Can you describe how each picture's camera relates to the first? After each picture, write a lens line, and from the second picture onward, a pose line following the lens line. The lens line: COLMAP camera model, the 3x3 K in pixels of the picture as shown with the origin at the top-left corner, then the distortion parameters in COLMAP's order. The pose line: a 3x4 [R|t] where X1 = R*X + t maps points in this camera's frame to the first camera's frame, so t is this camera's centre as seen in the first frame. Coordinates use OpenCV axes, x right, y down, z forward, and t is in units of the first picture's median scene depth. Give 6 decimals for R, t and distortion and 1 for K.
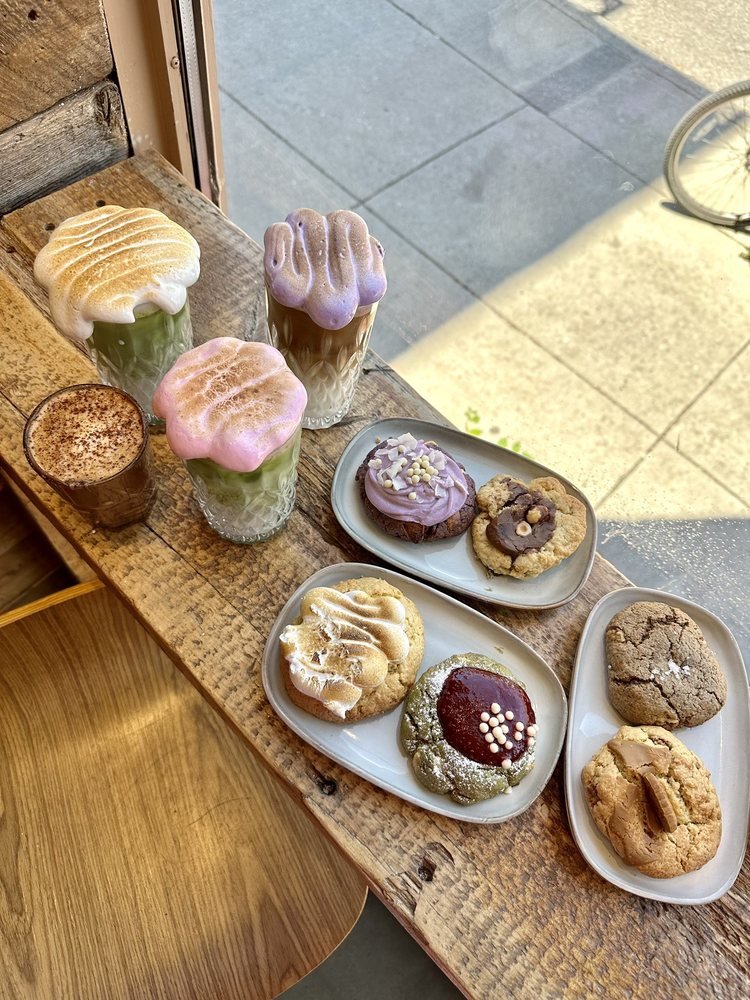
lens RADIAL K [[733.4, 0, 383.5], [0, 733.4, 430.8], [0, 0, 1]] dist [0.057117, -0.095840]
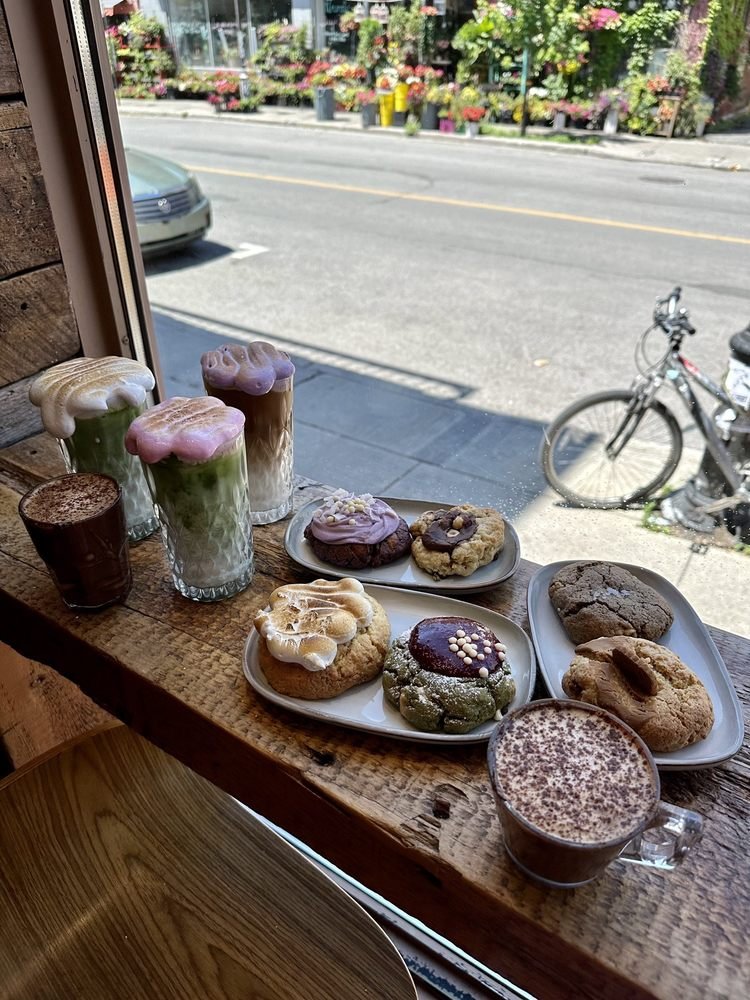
lens RADIAL K [[749.8, 0, 375.0], [0, 749.8, 500.0], [0, 0, 1]] dist [0.113457, -0.296372]
pose [[0.973624, -0.205593, 0.098933, -0.038278], [0.226898, 0.826981, -0.514412, 0.727756], [0.023944, 0.523291, 0.851817, -0.044223]]
